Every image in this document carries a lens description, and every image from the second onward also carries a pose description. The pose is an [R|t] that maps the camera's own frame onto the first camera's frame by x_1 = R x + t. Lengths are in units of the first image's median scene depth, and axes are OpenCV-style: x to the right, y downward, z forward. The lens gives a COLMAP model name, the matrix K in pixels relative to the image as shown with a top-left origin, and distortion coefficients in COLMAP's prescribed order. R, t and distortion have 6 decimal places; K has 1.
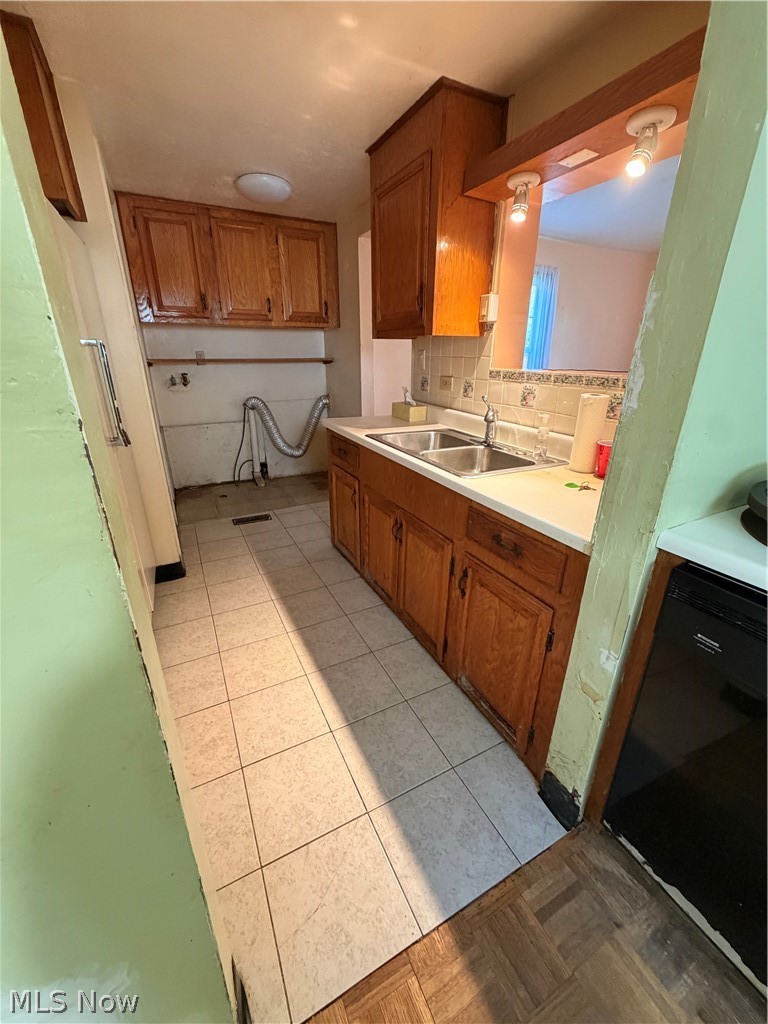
lens RADIAL K [[407.9, 0, 384.0], [0, 407.9, 512.0], [0, 0, 1]] dist [0.000208, 0.000173]
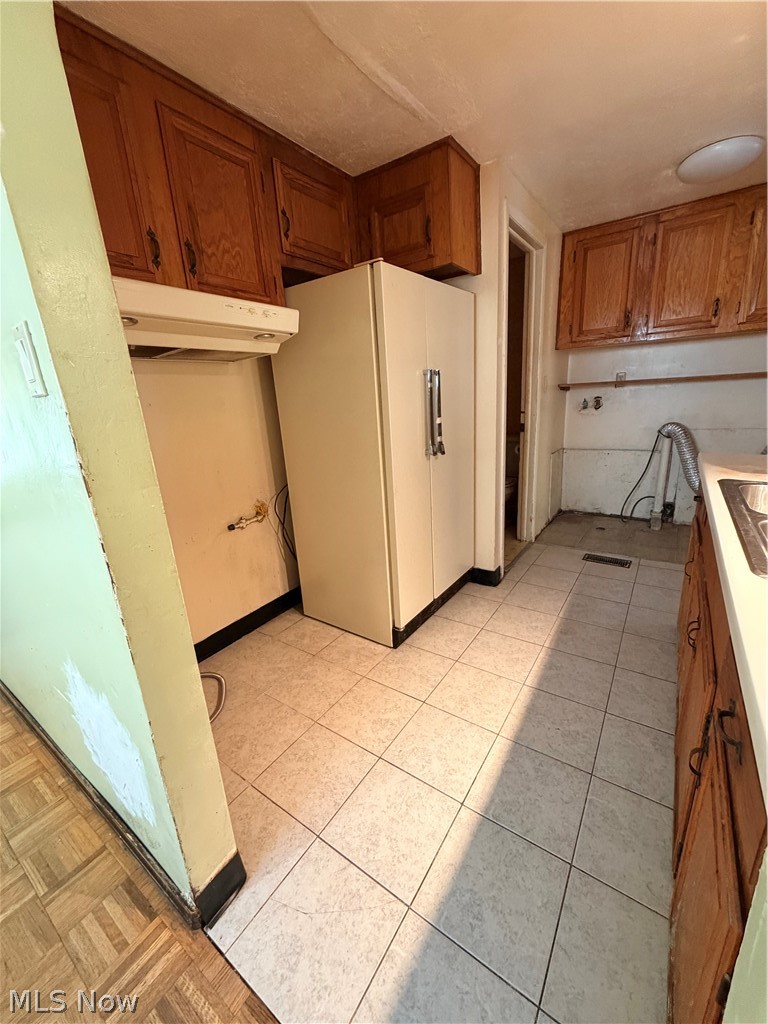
lens RADIAL K [[407.9, 0, 384.0], [0, 407.9, 512.0], [0, 0, 1]] dist [0.000208, 0.000173]
pose [[0.470578, 0.215706, -0.855586, 0.200061], [-0.266966, 0.959017, 0.094950, -0.042167], [0.841003, 0.183731, 0.508879, 0.163942]]
